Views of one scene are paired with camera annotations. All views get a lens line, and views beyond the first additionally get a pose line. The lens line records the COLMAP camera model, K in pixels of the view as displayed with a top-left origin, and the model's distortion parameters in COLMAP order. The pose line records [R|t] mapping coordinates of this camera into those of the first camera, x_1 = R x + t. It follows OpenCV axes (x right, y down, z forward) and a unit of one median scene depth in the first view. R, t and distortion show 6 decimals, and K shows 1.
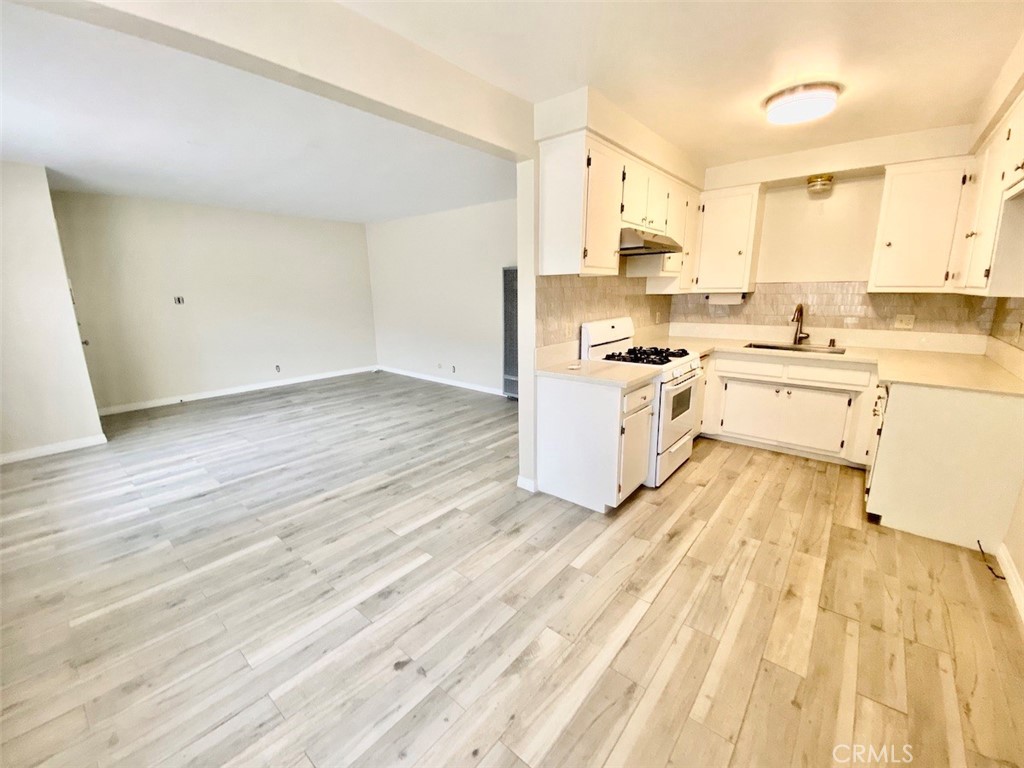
lens RADIAL K [[424.9, 0, 519.8], [0, 424.9, 389.2], [0, 0, 1]] dist [0.000284, -0.002047]
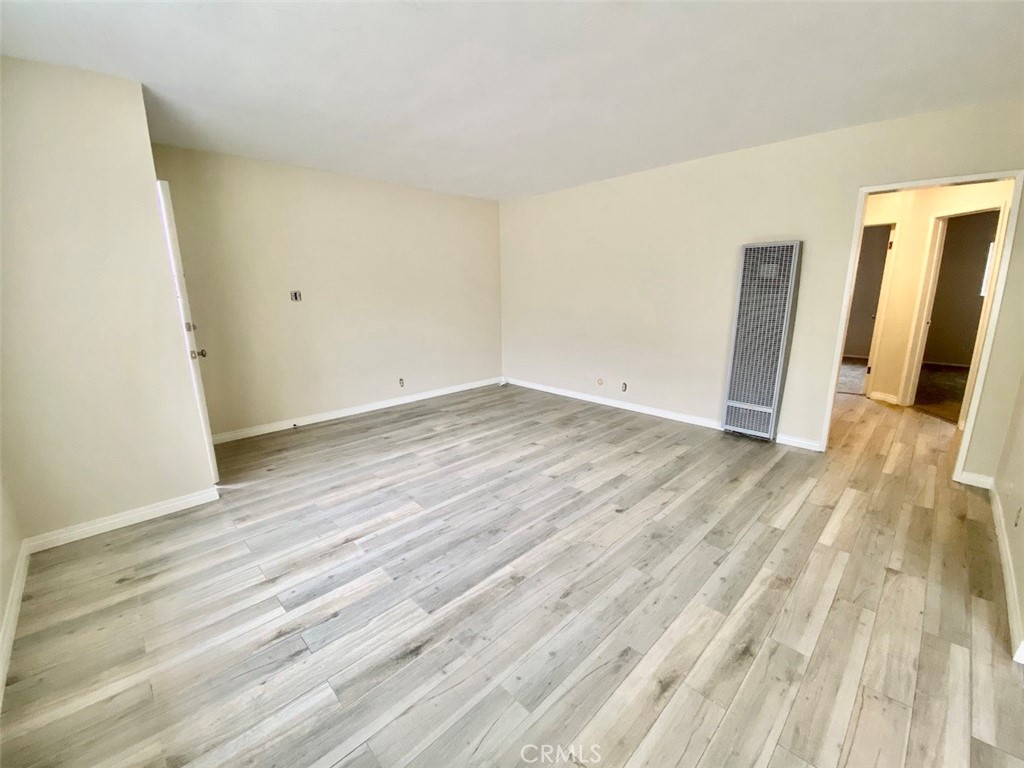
lens RADIAL K [[424.9, 0, 511.5], [0, 424.9, 382.6], [0, 0, 1]] dist [0.000284, -0.002047]
pose [[0.995472, 0.028487, -0.090684, -0.436980], [-0.029822, 0.999465, -0.013398, -0.060426], [0.090254, 0.016041, 0.995790, 0.354694]]
